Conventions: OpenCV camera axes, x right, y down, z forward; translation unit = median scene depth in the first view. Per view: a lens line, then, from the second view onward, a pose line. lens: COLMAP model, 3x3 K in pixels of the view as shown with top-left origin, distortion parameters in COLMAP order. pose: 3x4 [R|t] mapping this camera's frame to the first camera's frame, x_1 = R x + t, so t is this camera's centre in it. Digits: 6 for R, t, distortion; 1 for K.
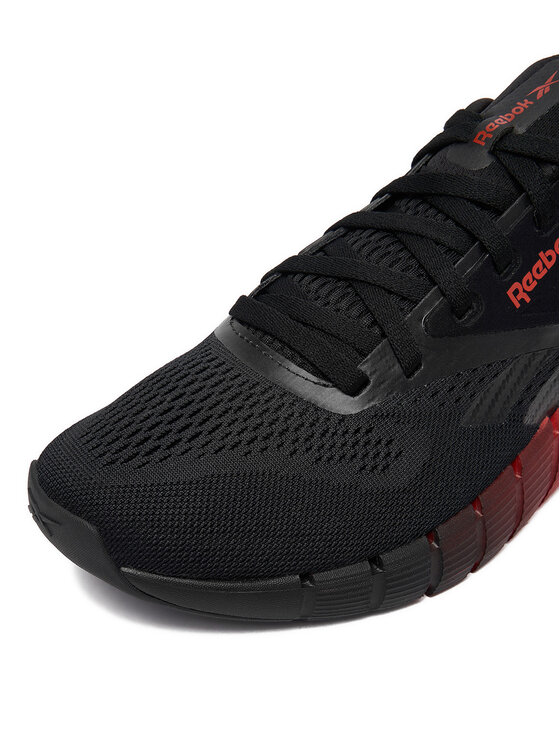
lens RADIAL K [[852.7, 0, 219.8], [0, 852.7, 372.9], [0, 0, 1]] dist [0.012186, 0.003365]
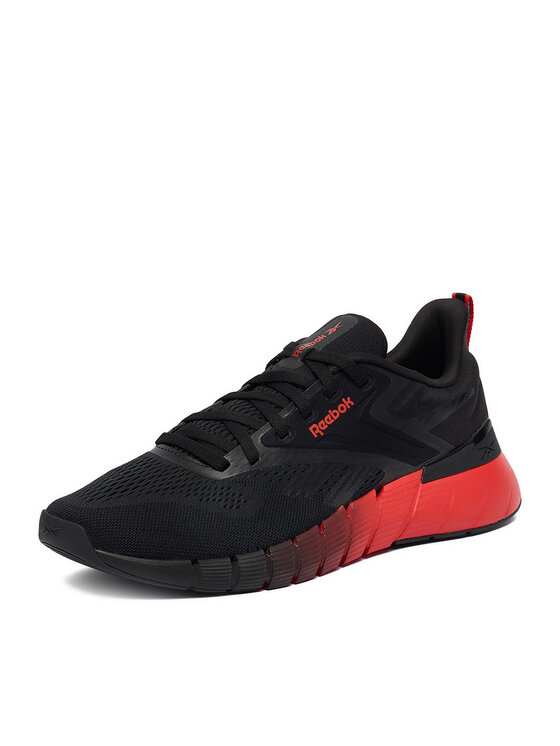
lens RADIAL K [[1504.2, 0, 280.0], [0, 1504.2, 373.0], [0, 0, 1]] dist [0.003494, 0.011760]
pose [[0.997922, 0.011052, 0.063472, 0.068694], [0.014043, 0.924177, -0.381707, 1.023047], [-0.062878, 0.381805, 0.922101, -2.007862]]
